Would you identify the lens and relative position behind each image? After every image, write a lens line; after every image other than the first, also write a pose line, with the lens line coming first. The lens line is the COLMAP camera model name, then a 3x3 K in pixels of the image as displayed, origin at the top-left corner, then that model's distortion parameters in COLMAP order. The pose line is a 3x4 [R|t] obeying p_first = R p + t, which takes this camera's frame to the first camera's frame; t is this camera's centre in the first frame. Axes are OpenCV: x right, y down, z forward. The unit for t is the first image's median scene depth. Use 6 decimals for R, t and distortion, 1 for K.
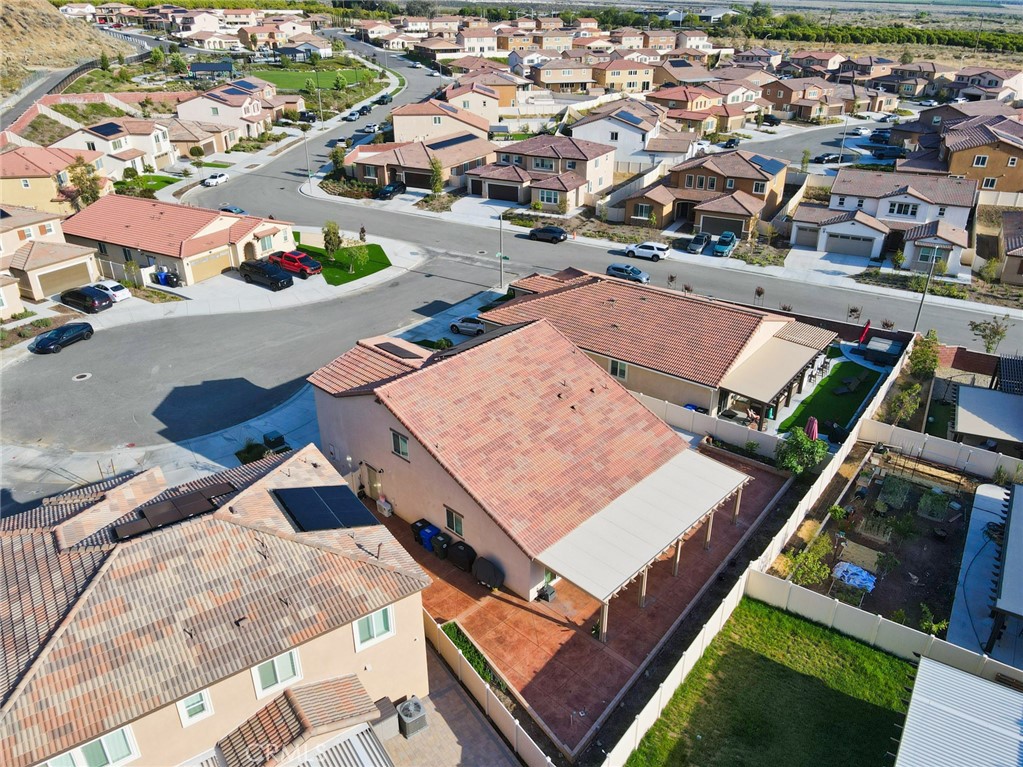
lens RADIAL K [[752.6, 0, 513.3], [0, 752.6, 387.4], [0, 0, 1]] dist [0.008222, 0.013164]
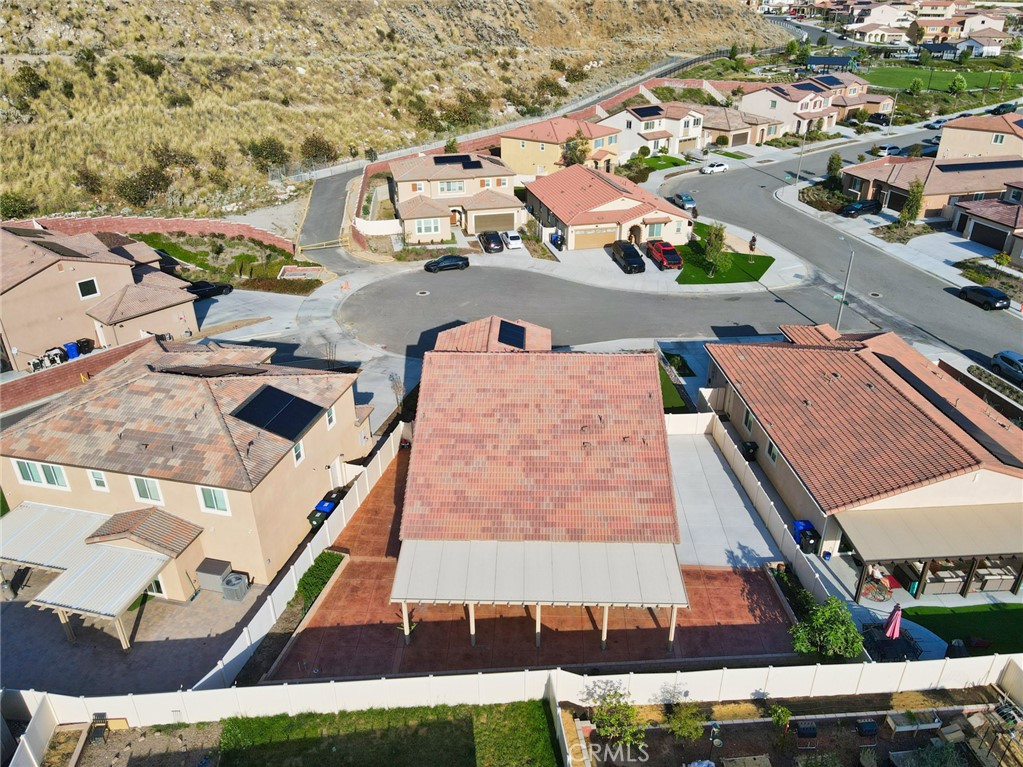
lens RADIAL K [[752.6, 0, 513.3], [0, 752.6, 387.4], [0, 0, 1]] dist [0.008222, 0.013164]
pose [[0.661271, 0.345347, -0.665925, 0.265221], [-0.337980, 0.929680, 0.146511, -0.062346], [0.669694, 0.128186, 0.731491, 0.106089]]
